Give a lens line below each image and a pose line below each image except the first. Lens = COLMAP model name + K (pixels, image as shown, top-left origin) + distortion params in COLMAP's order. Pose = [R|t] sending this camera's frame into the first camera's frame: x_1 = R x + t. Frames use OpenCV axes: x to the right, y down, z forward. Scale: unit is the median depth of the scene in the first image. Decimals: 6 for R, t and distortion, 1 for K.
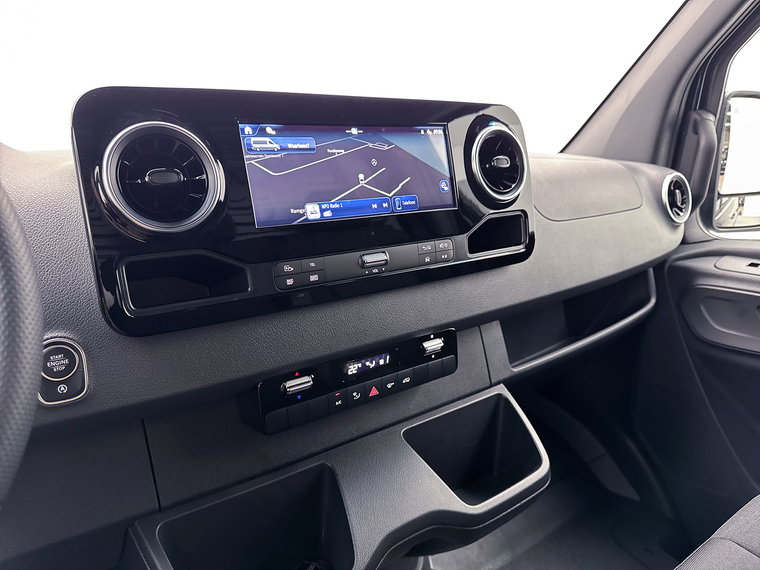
lens RADIAL K [[532.3, 0, 379.6], [0, 532.3, 290.0], [0, 0, 1]] dist [0.071542, -0.018909]
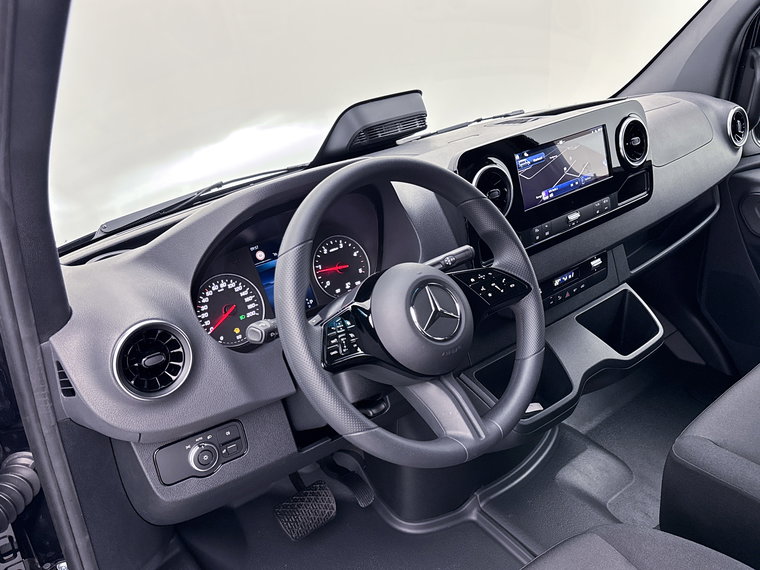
lens RADIAL K [[683.2, 0, 380.4], [0, 683.2, 282.9], [0, 0, 1]] dist [0.028550, 0.004090]
pose [[0.995286, -0.087795, 0.041207, -0.672685], [0.080300, 0.984249, 0.157501, -0.225915], [-0.054385, -0.153450, 0.986659, -1.055462]]
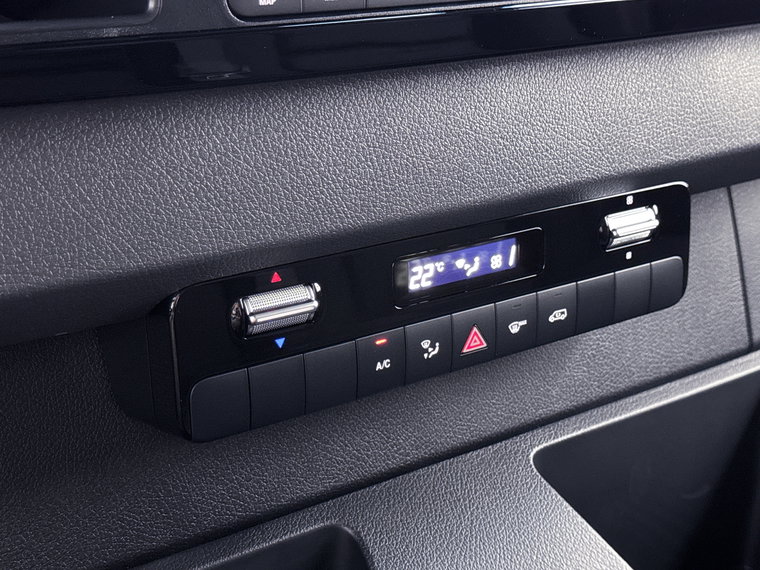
lens RADIAL K [[1190.1, 0, 378.1], [0, 1190.1, 289.4], [0, 0, 1]] dist [0.078130, 0.000000]
pose [[0.999675, 0.025269, 0.003412, -0.080737], [-0.025481, 0.994978, 0.096800, 0.078346], [-0.000949, -0.096856, 0.995298, 0.191098]]
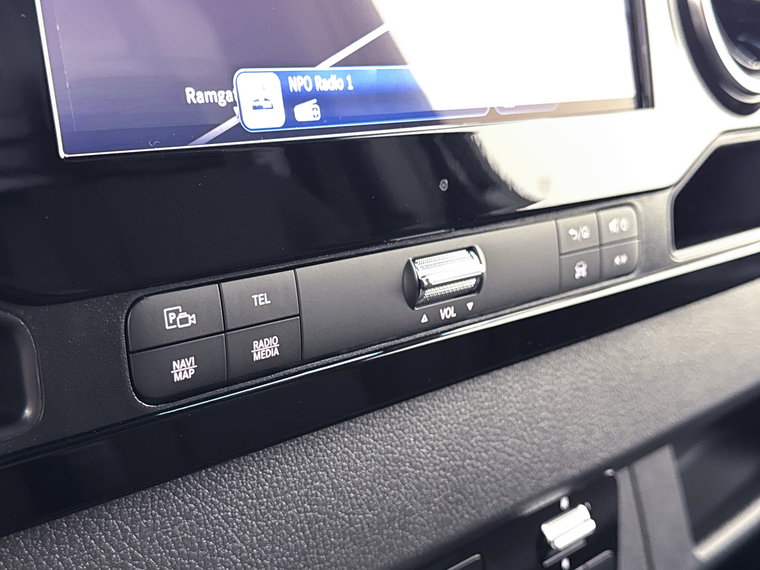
lens RADIAL K [[1037.5, 0, 348.6], [0, 1037.5, 284.1], [0, 0, 1]] dist [0.107985, 0.000000]
pose [[0.988259, -0.000030, 0.152789, -0.139467], [0.001741, 0.999937, -0.011063, -0.042499], [-0.152779, 0.011199, 0.988197, 0.412725]]
